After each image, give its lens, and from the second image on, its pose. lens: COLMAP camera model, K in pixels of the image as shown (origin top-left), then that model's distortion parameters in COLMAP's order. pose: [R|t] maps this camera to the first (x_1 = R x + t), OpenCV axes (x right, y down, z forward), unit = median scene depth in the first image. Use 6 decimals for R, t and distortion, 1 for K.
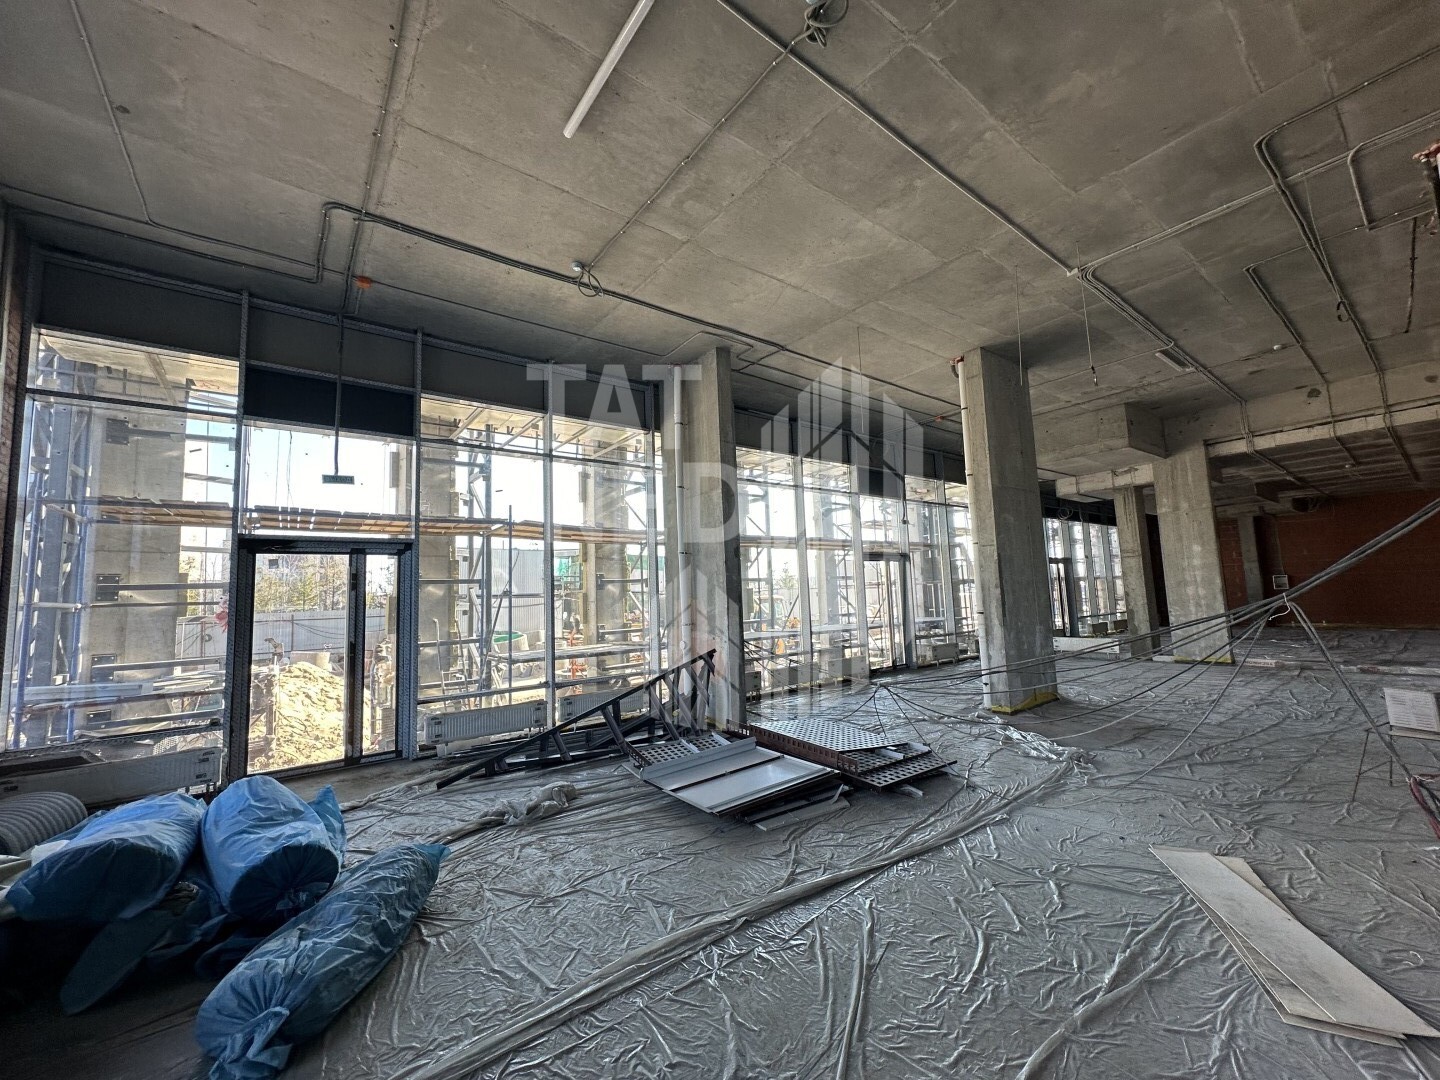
lens RADIAL K [[571.3, 0, 720.9], [0, 571.3, 539.6], [0, 0, 1]] dist [0.000038, 0.000593]
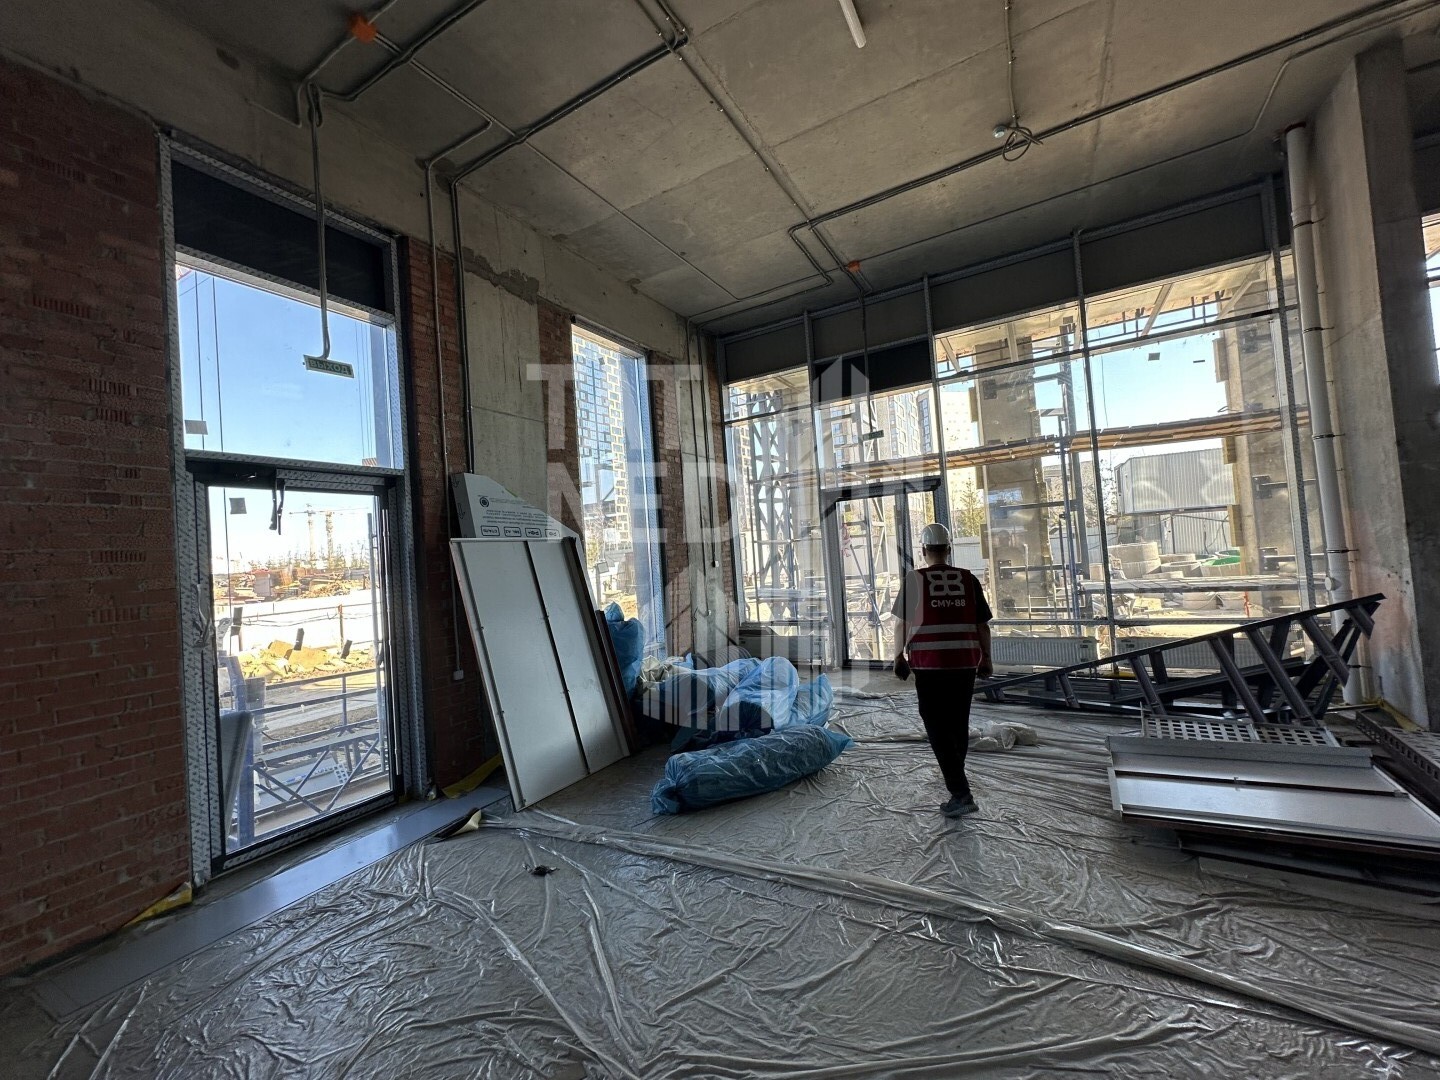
lens RADIAL K [[571.3, 0, 721.2], [0, 571.3, 539.3], [0, 0, 1]] dist [0.000038, 0.000593]
pose [[0.390925, -0.017826, -0.920250, 0.345805], [0.149338, 0.987793, 0.044305, 0.011889], [0.908227, -0.154749, 0.388815, 0.213902]]
